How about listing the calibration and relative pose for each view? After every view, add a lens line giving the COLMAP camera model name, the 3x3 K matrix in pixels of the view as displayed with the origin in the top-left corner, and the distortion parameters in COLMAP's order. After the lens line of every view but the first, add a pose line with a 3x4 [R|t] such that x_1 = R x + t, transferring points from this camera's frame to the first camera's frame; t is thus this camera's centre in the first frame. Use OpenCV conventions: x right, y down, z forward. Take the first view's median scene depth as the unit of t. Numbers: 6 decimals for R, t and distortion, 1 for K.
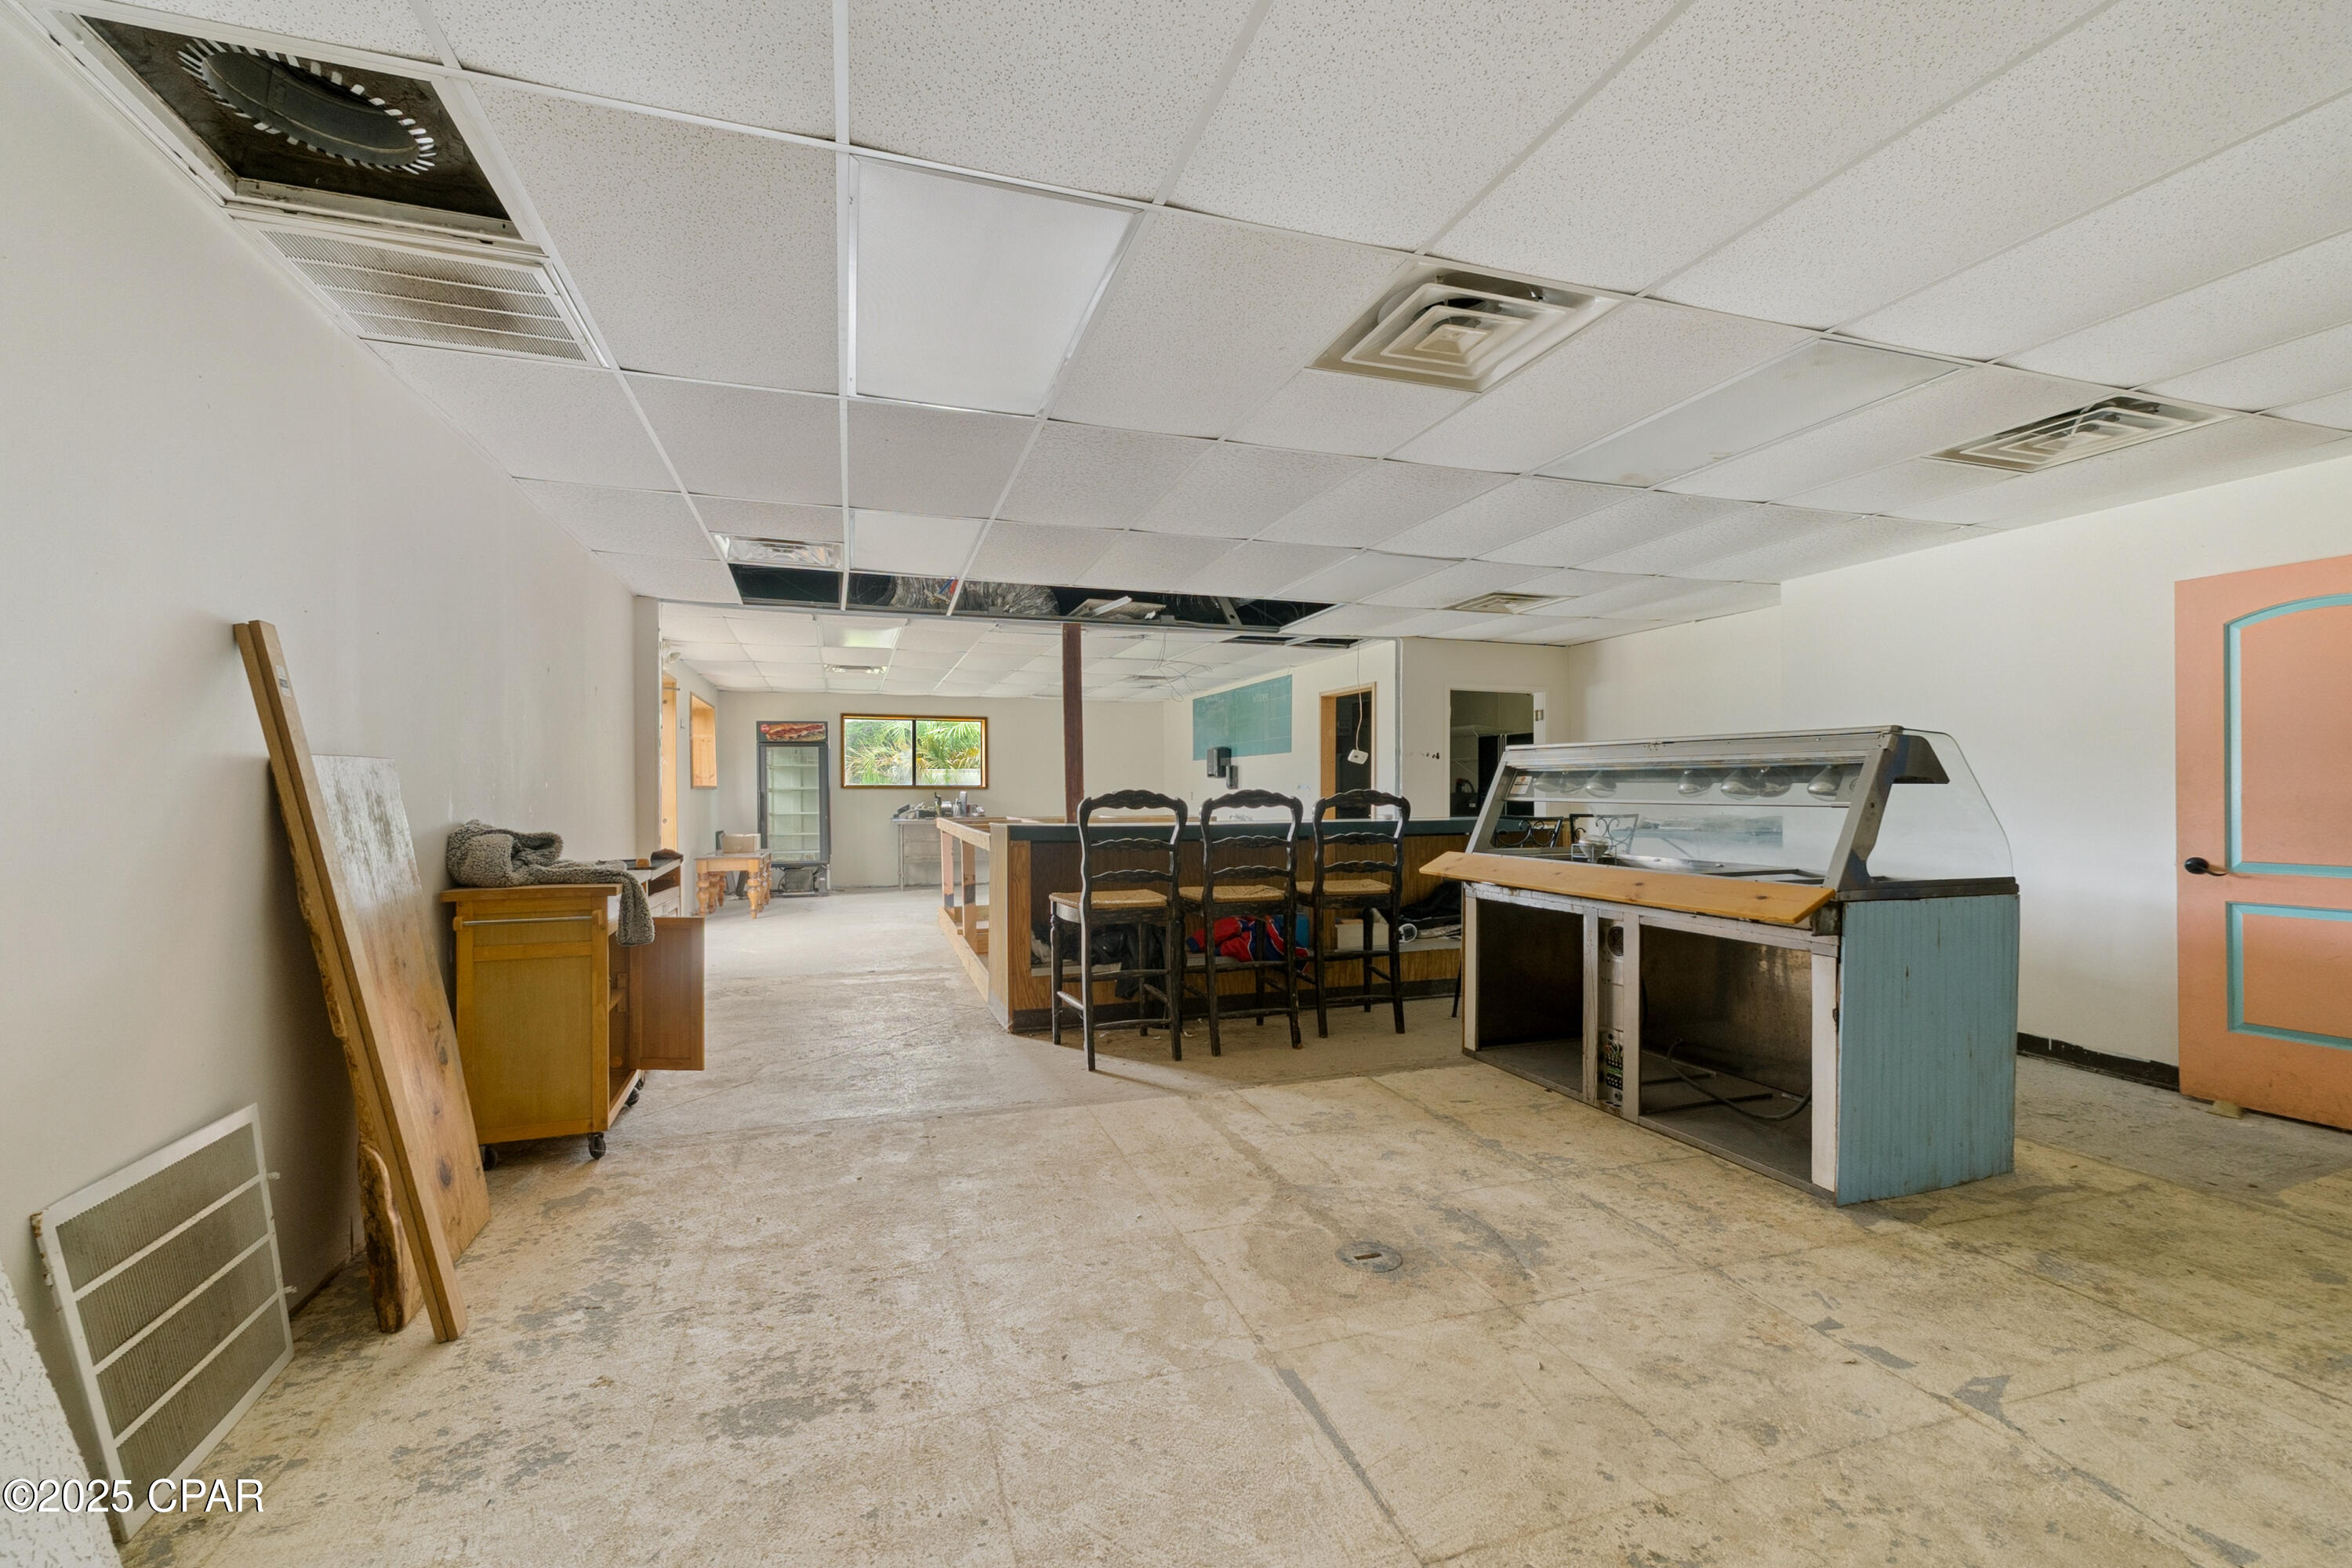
lens RADIAL K [[997.8, 0, 1184.9], [0, 997.8, 793.5], [0, 0, 1]] dist [0.009594, -0.001853]
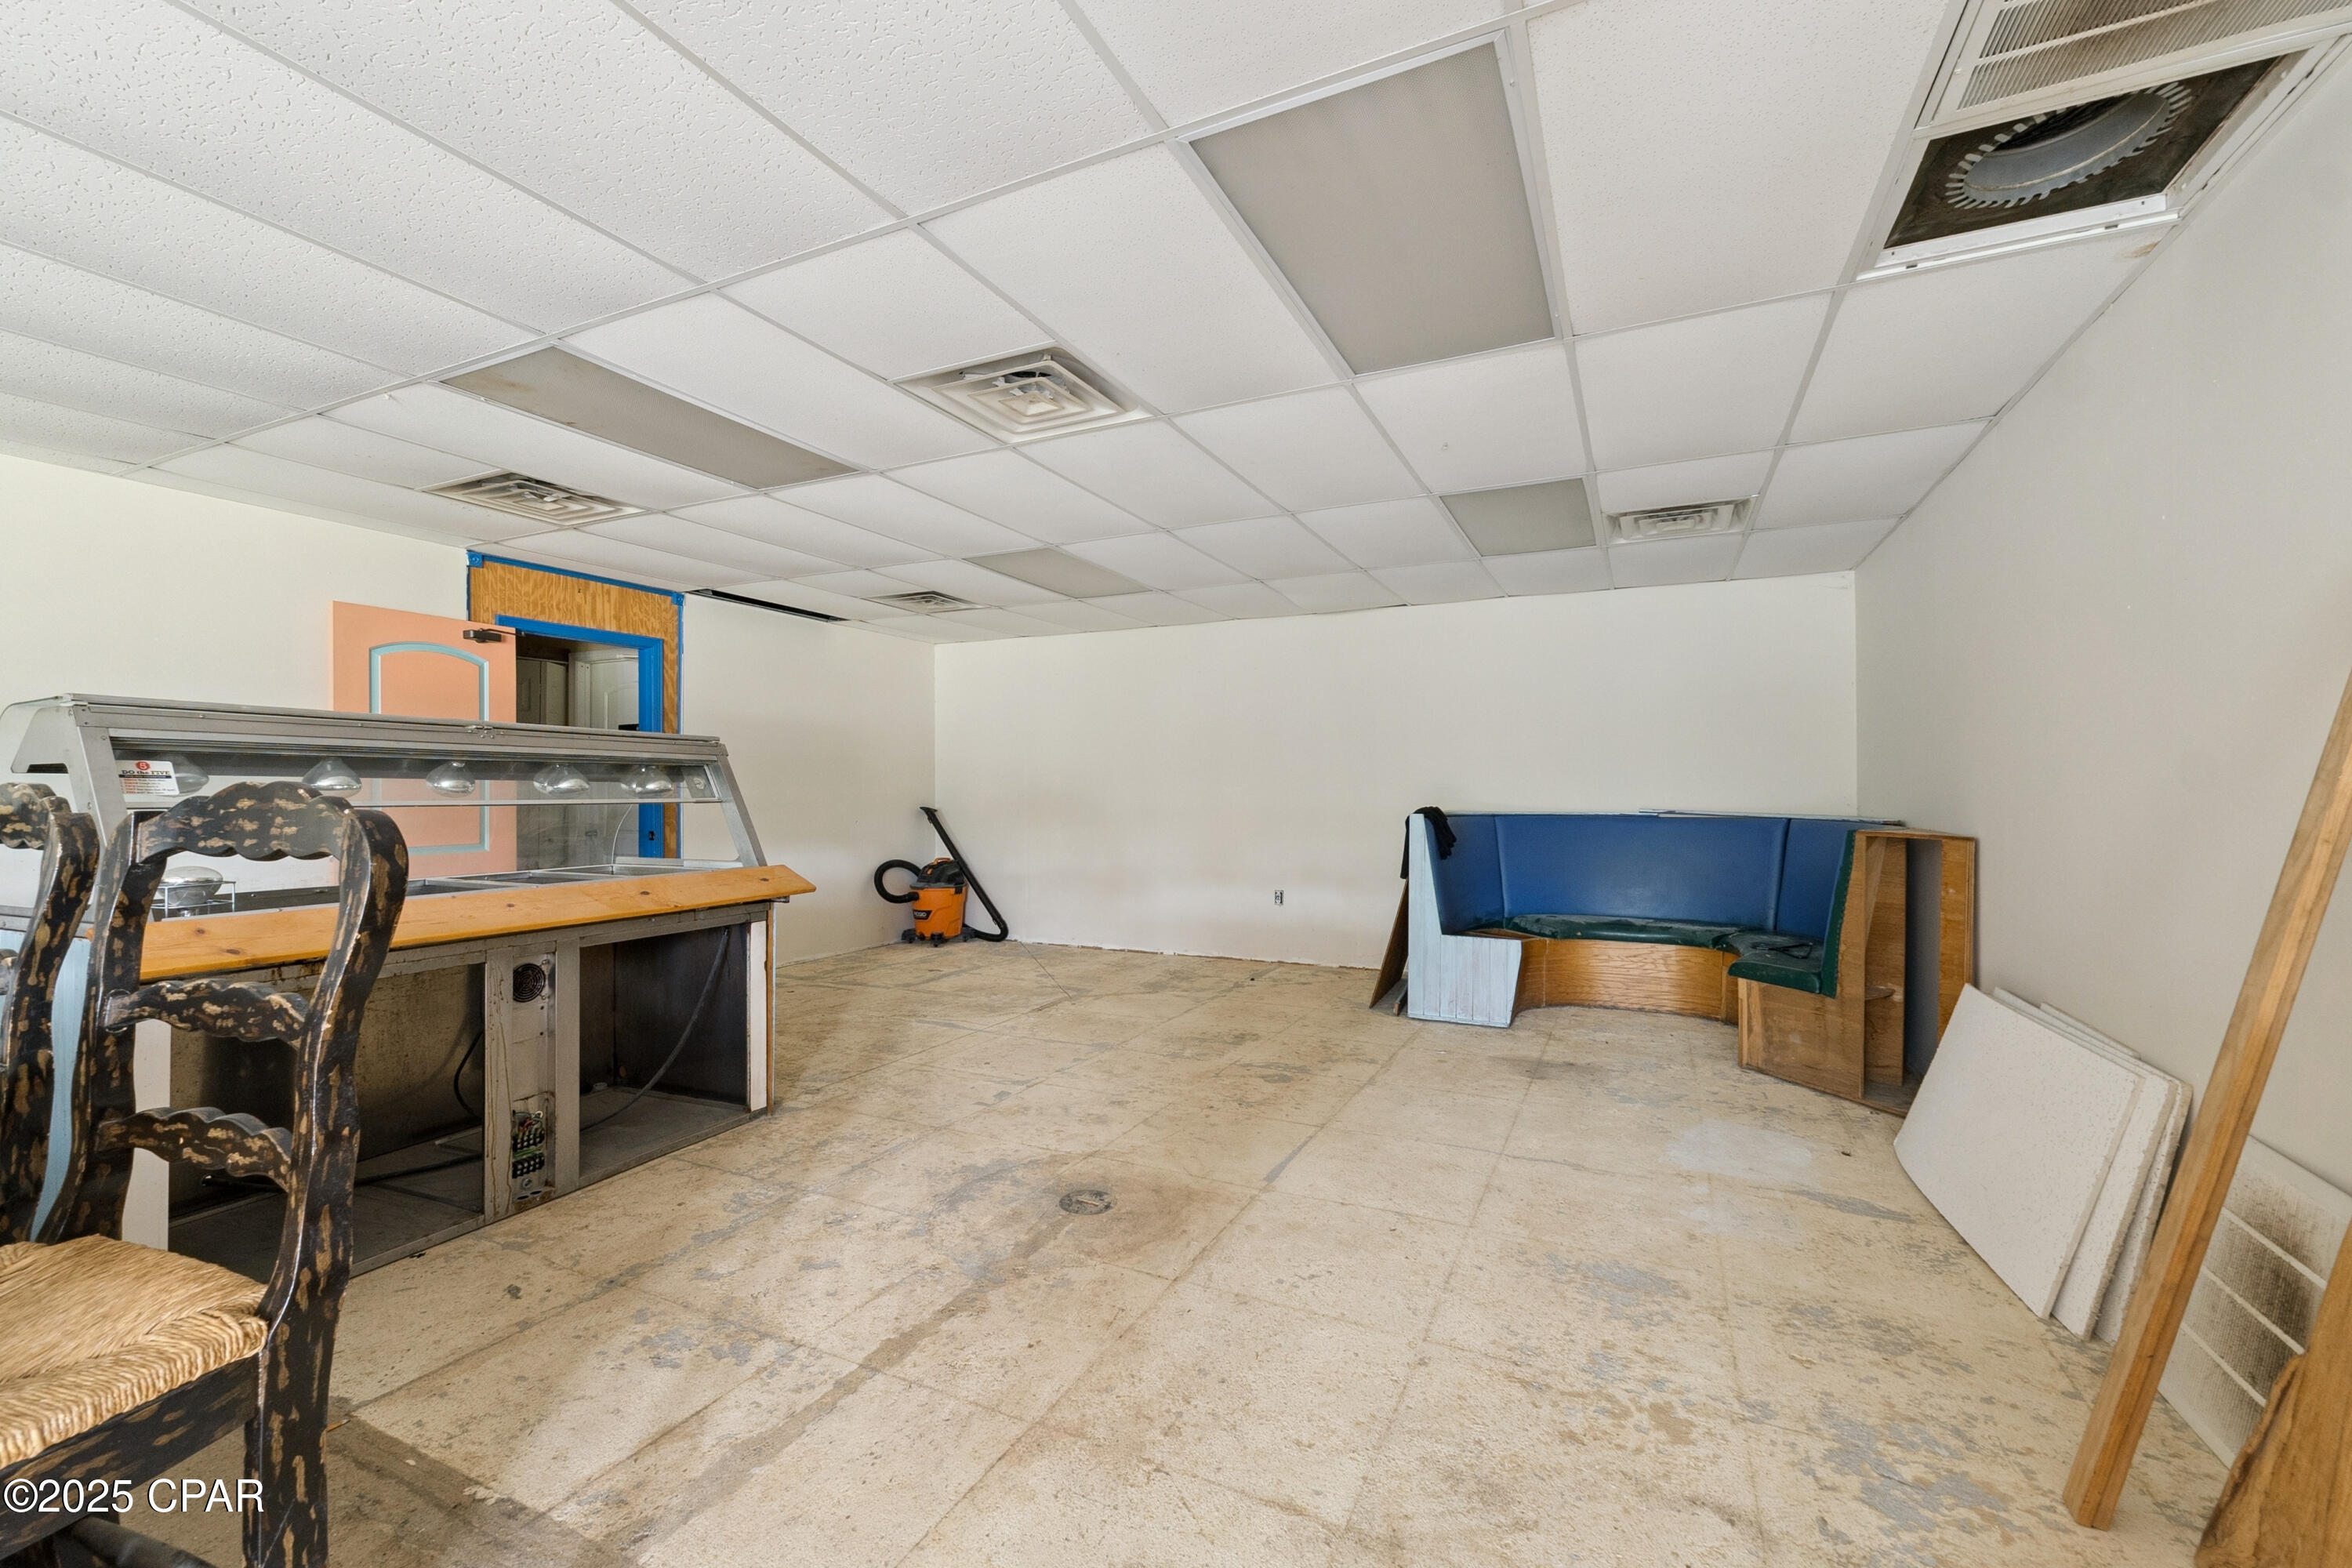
lens RADIAL K [[997.8, 0, 1156.3], [0, 997.8, 785.0], [0, 0, 1]] dist [0.009594, -0.001853]
pose [[-0.707097, 0.001947, 0.707114, -0.583623], [0.003665, 0.999993, 0.000912, -0.006484], [-0.707107, 0.003237, -0.707099, 1.522826]]
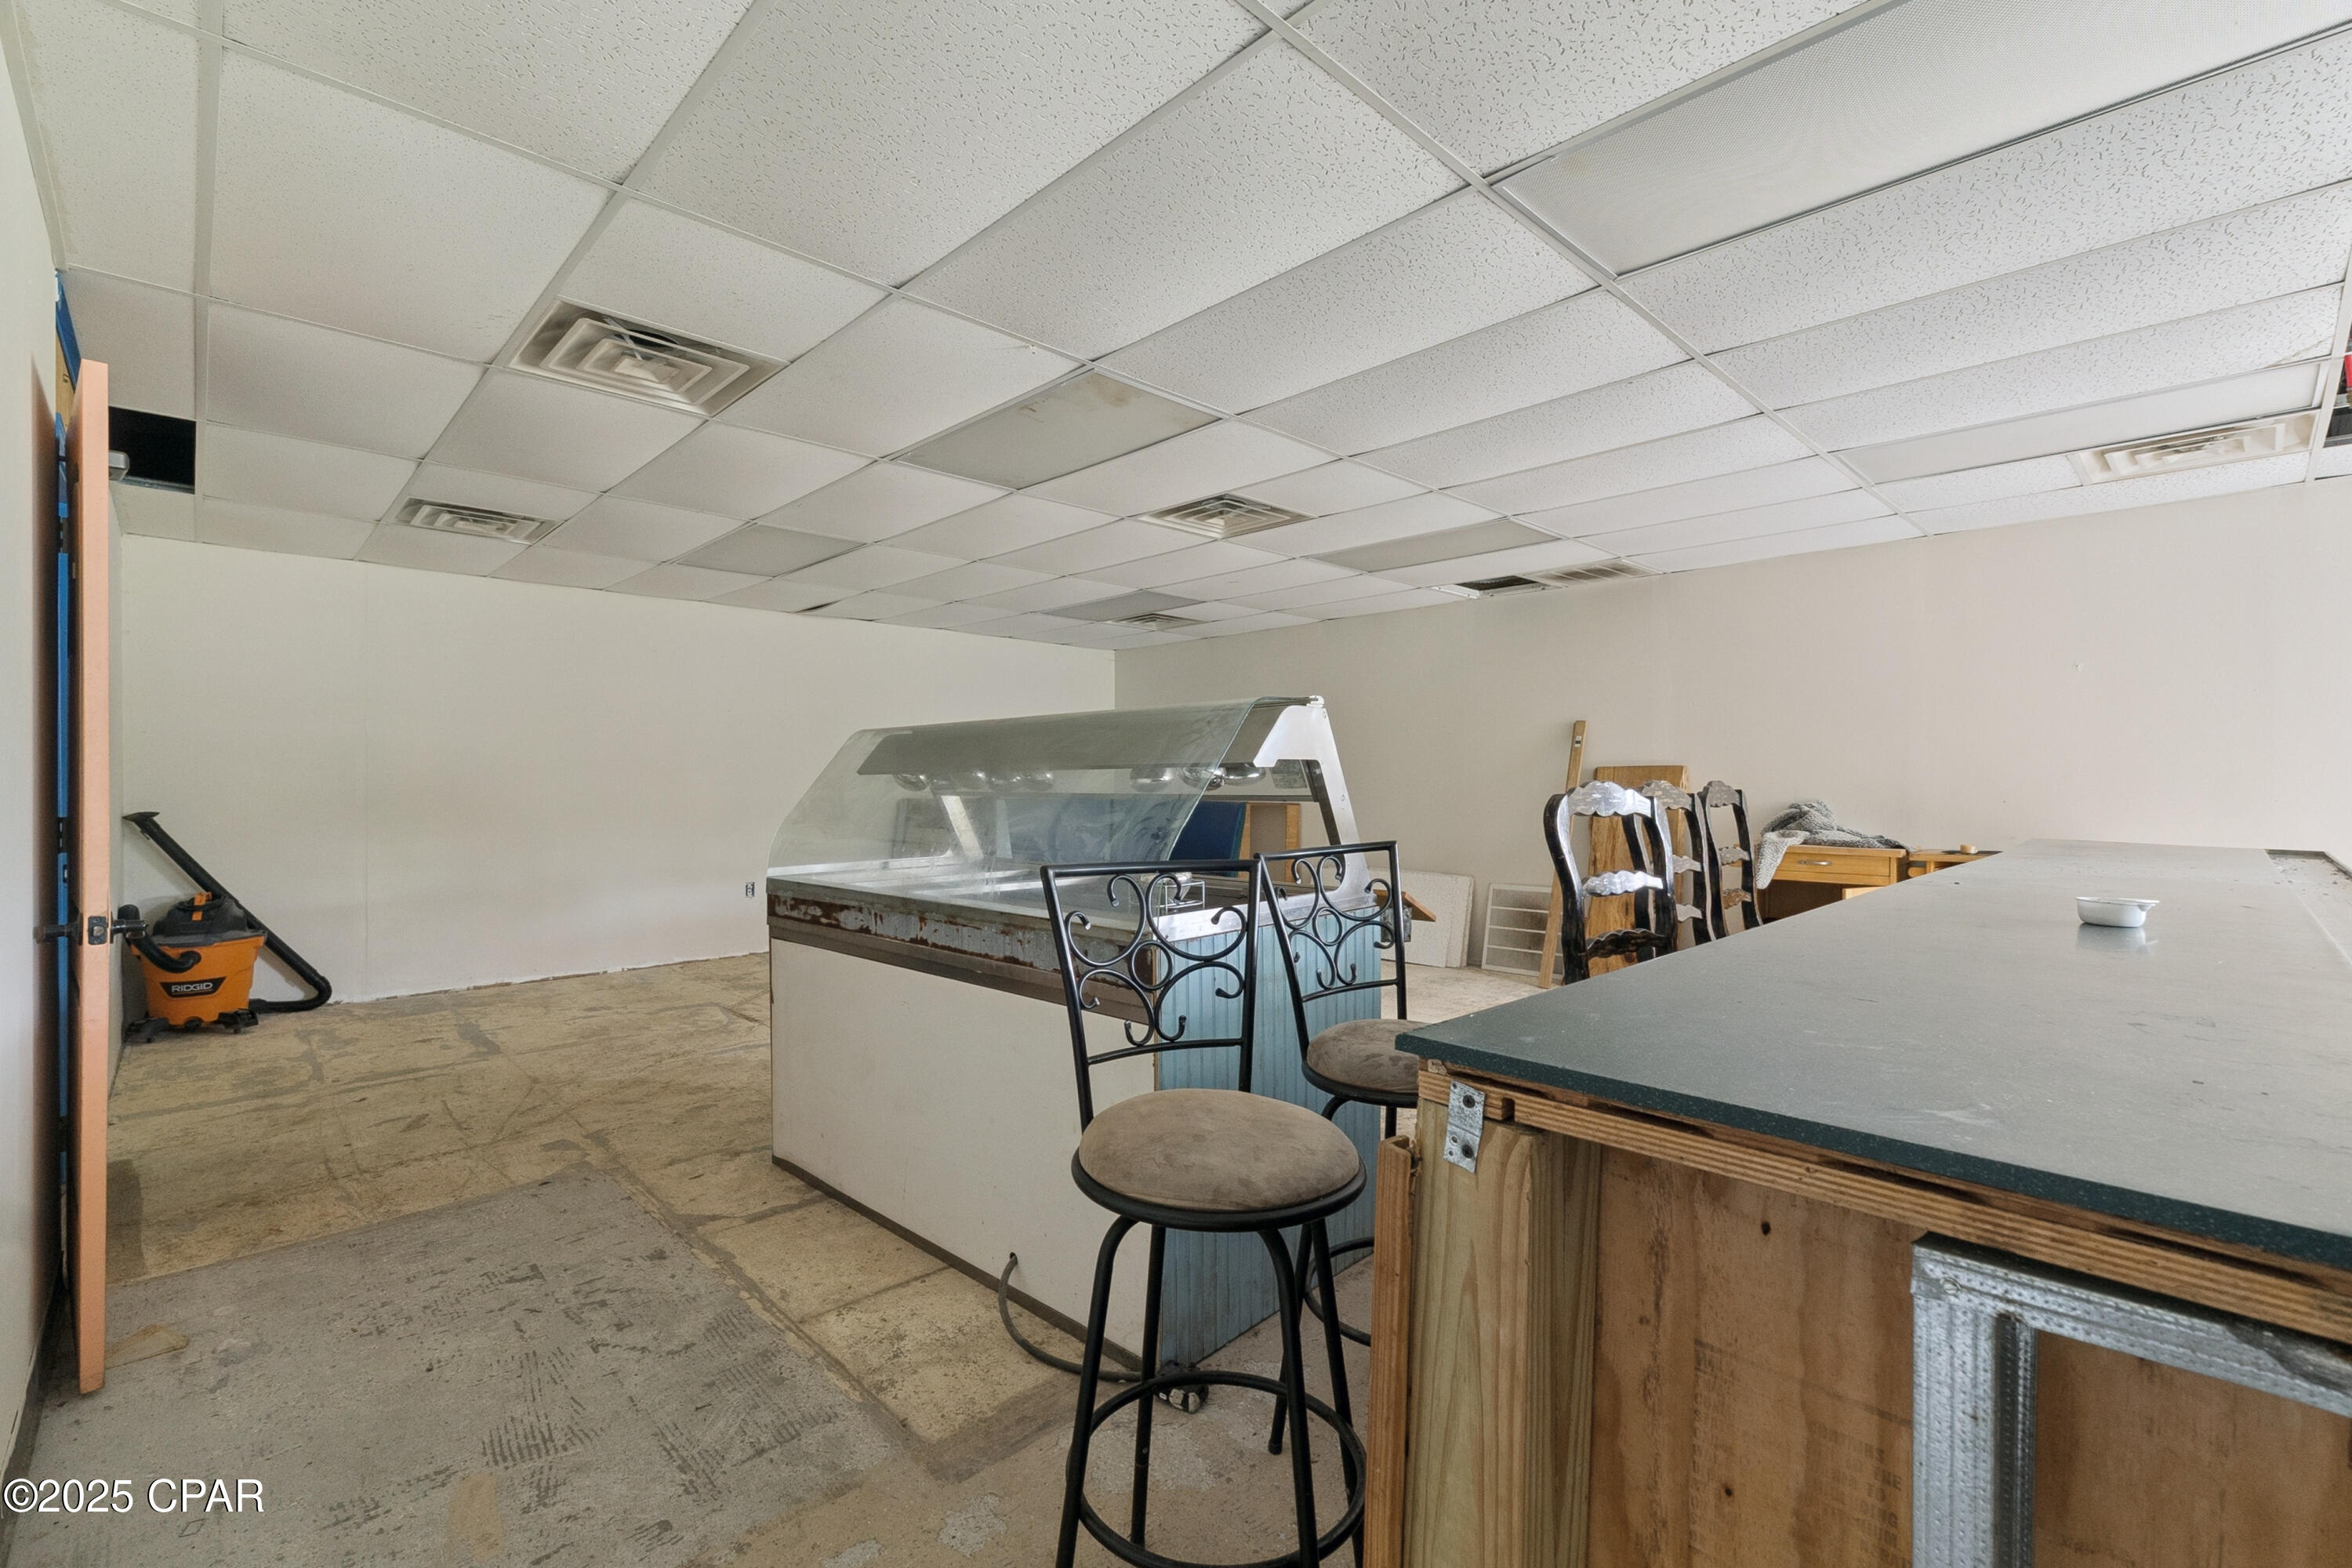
lens RADIAL K [[997.8, 0, 1164.2], [0, 997.8, 786.7], [0, 0, 1]] dist [0.009594, -0.001853]
pose [[-0.907458, 0.002818, -0.420132, 0.961634], [-0.001085, 0.999958, 0.009049, -0.008727], [0.420140, 0.008667, -0.907418, 2.235684]]
